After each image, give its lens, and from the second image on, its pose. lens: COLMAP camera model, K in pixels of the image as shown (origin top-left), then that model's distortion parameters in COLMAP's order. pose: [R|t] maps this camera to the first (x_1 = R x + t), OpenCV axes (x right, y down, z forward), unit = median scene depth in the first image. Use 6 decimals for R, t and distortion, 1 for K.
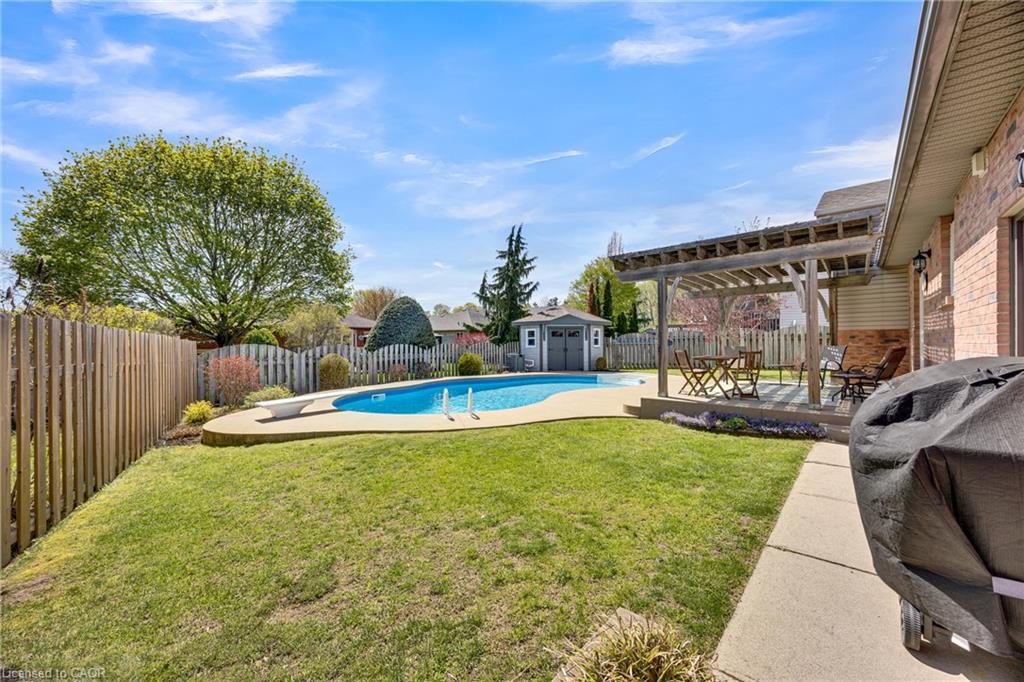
lens RADIAL K [[395.2, 0, 512.0], [0, 395.2, 341.0], [0, 0, 1]] dist [-0.000817, 0.000035]
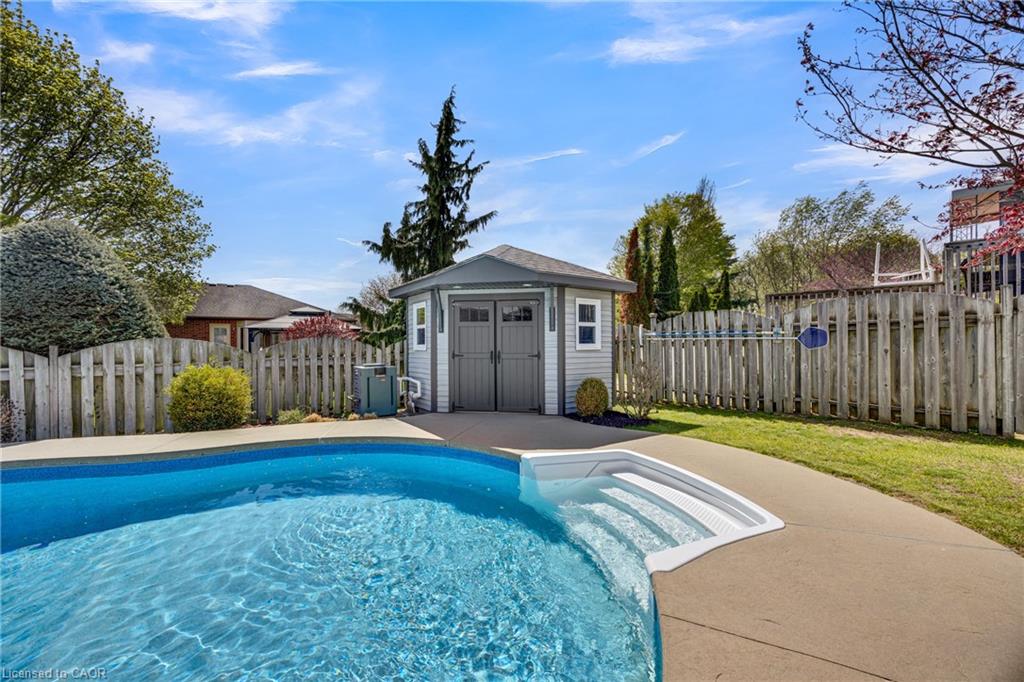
lens RADIAL K [[395.2, 0, 512.0], [0, 395.2, 341.0], [0, 0, 1]] dist [-0.000817, 0.000035]
pose [[0.977255, 0.000948, -0.212064, 0.227561], [0.000588, 0.999974, 0.007181, 0.004891], [0.212065, -0.007142, 0.977229, 0.640622]]
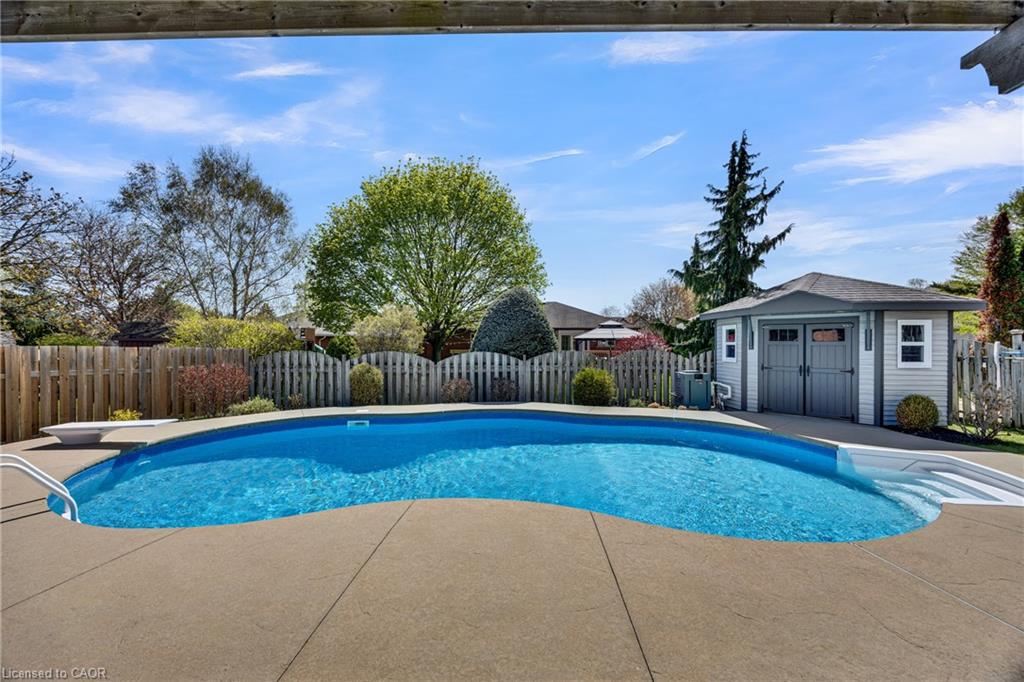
lens RADIAL K [[378.9, 0, 508.1], [0, 378.9, 343.1], [0, 0, 1]] dist [-0.015465, 0.000254]
pose [[0.643746, 0.006785, -0.765209, 0.242364], [-0.000345, 0.999963, 0.008577, -0.011890], [0.765239, -0.005257, 0.643725, 0.471768]]
